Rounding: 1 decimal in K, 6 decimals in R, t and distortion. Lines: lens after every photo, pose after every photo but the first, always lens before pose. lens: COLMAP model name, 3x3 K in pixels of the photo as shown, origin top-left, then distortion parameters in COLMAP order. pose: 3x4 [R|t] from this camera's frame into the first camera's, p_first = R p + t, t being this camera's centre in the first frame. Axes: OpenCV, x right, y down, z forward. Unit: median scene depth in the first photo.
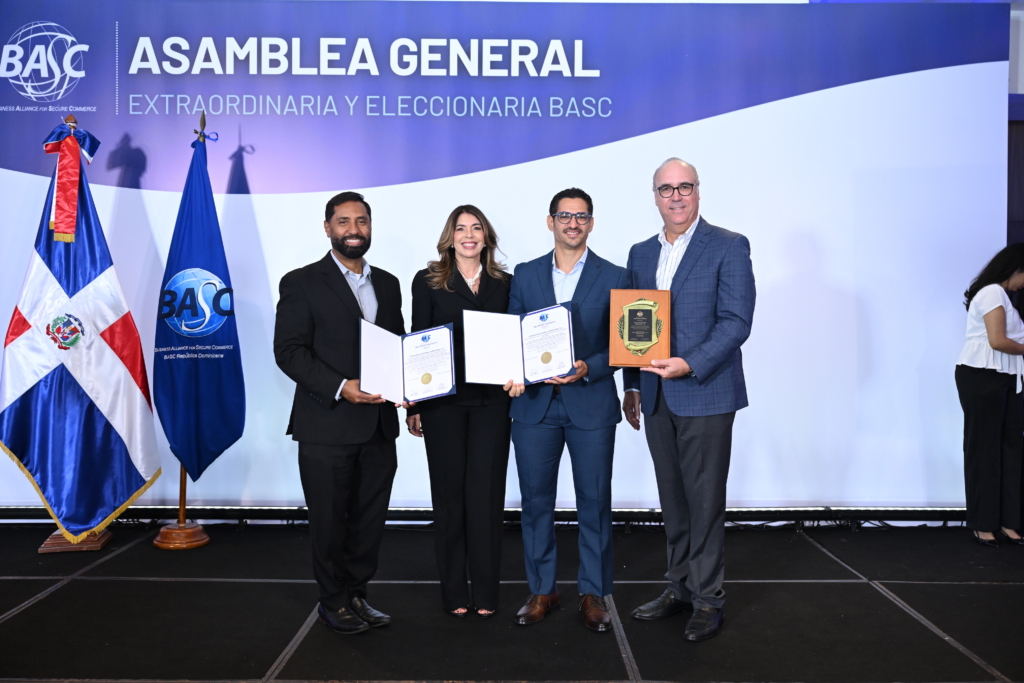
lens RADIAL K [[952.3, 0, 512.2], [0, 952.3, 340.2], [0, 0, 1]] dist [0.002445, -0.001713]
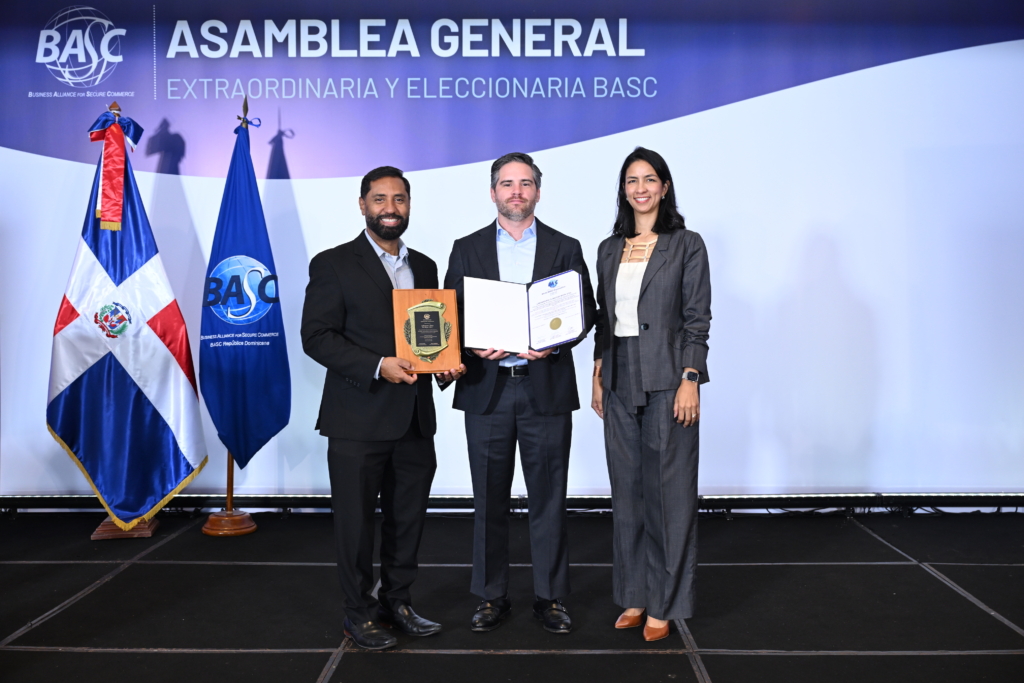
lens RADIAL K [[1073.7, 0, 509.9], [0, 1073.7, 341.7], [0, 0, 1]] dist [0.001791, -0.001909]
pose [[0.999846, -0.005913, -0.016507, -0.030397], [0.006201, 0.999828, 0.017451, -0.002966], [0.016401, -0.017551, 0.999711, -0.111657]]
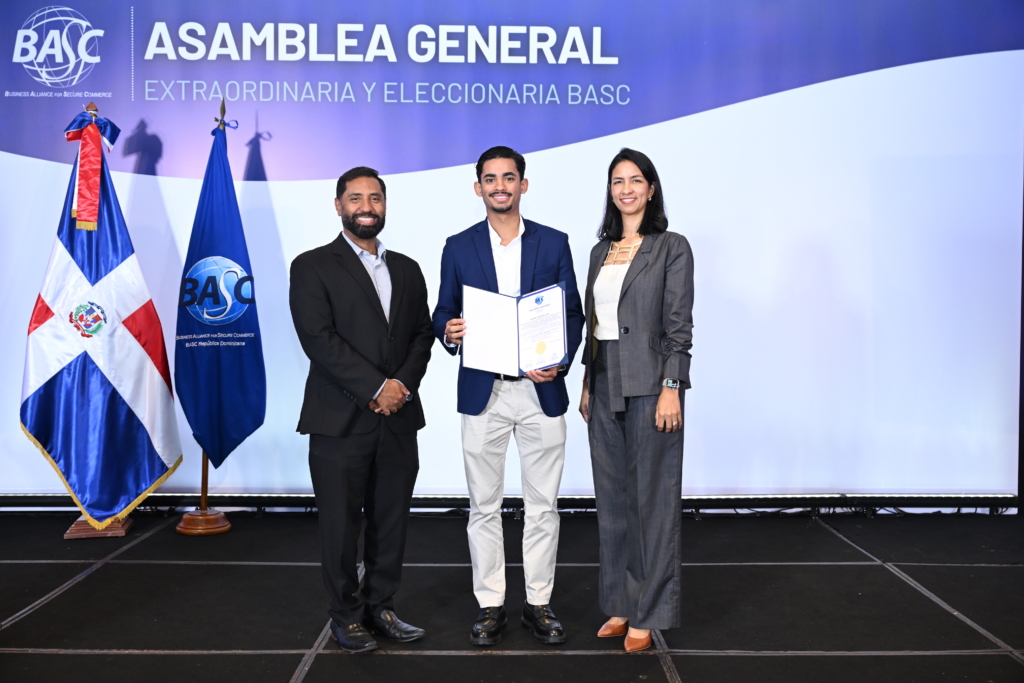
lens RADIAL K [[1043.9, 0, 512.2], [0, 1043.9, 338.7], [0, 0, 1]] dist [0.001696, -0.002286]
pose [[0.999926, 0.000749, 0.012157, -0.032340], [-0.000912, 0.999909, 0.013437, -0.003540], [-0.012146, -0.013447, 0.999836, -0.096773]]
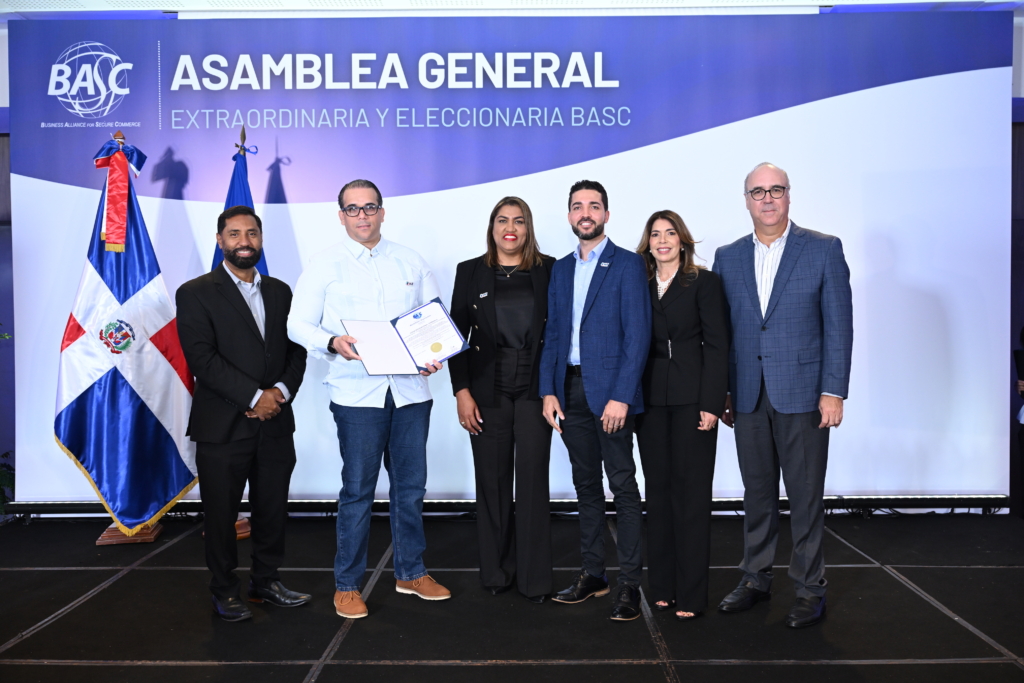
lens RADIAL K [[936.7, 0, 510.5], [0, 936.7, 344.3], [0, 0, 1]] dist [-0.001841, 0.005180]
pose [[0.999881, -0.010167, -0.011636, -0.018207], [0.010301, 0.999880, 0.011552, -0.007254], [0.011517, -0.011671, 0.999866, -0.033266]]
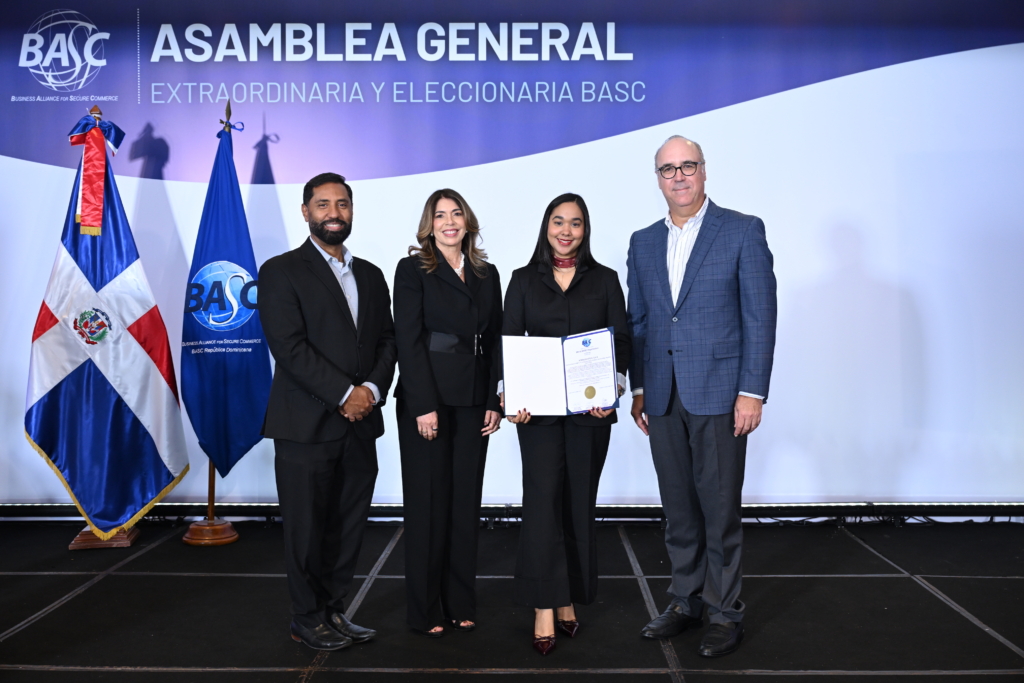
lens RADIAL K [[1043.9, 0, 512.2], [0, 1043.9, 338.7], [0, 0, 1]] dist [0.001696, -0.002286]
pose [[0.999834, -0.005115, -0.017499, -0.014035], [0.005277, 0.999943, 0.009247, -0.003388], [0.017450, -0.009338, 0.999804, -0.068168]]
